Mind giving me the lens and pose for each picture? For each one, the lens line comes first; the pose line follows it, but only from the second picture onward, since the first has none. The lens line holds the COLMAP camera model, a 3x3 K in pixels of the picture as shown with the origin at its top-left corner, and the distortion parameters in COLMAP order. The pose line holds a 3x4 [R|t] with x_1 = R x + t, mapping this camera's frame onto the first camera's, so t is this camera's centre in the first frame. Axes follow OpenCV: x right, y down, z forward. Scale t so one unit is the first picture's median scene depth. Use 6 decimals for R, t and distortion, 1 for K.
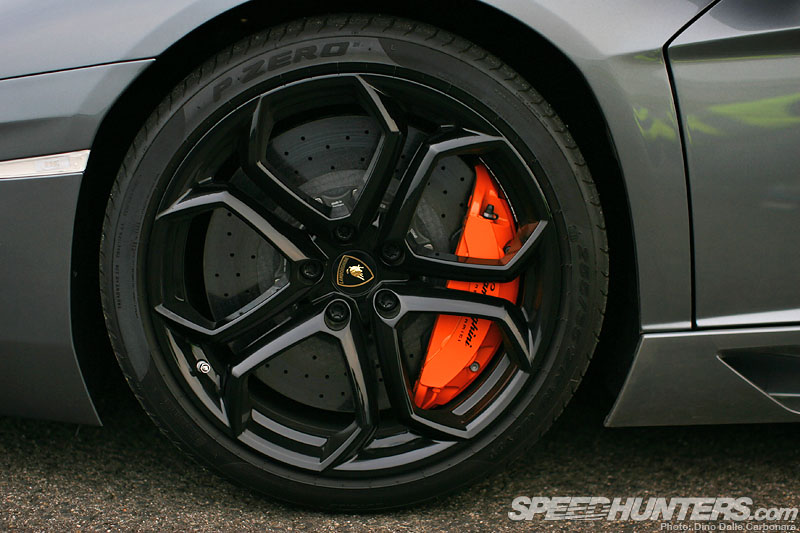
lens RADIAL K [[1455.6, 0, 398.6], [0, 1455.6, 268.4], [0, 0, 1]] dist [-0.177006, 0.000000]
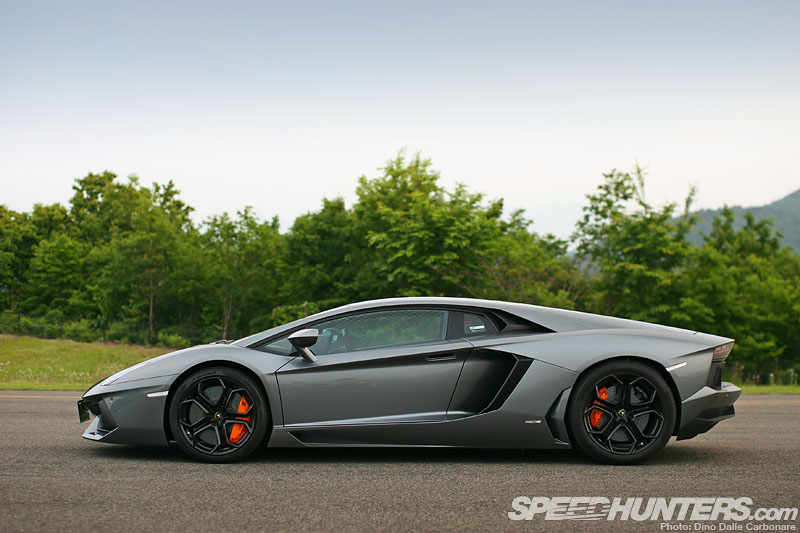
lens RADIAL K [[1455.6, 0, 400.3], [0, 1455.6, 267.6], [0, 0, 1]] dist [-0.177006, 0.000000]
pose [[0.999649, -0.004520, -0.026120, 0.768210], [-0.001981, 0.969863, -0.243645, 0.760210], [0.026434, 0.243611, 0.969513, -4.185952]]
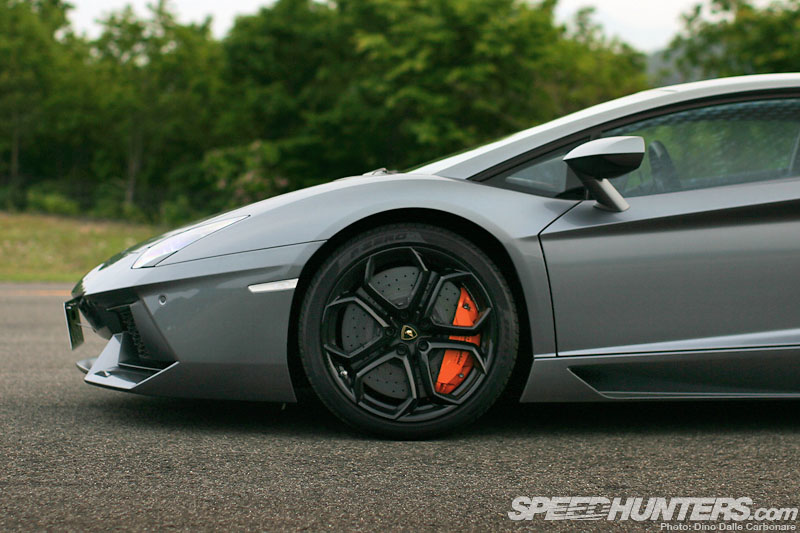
lens RADIAL K [[2110.8, 0, 400.5], [0, 2110.8, 266.1], [0, 0, 1]] dist [-0.255211, 0.000000]
pose [[0.999977, -0.006718, -0.001118, -0.039665], [0.006437, 0.985952, -0.166904, 0.464198], [0.002223, 0.166893, 0.985973, -2.359305]]
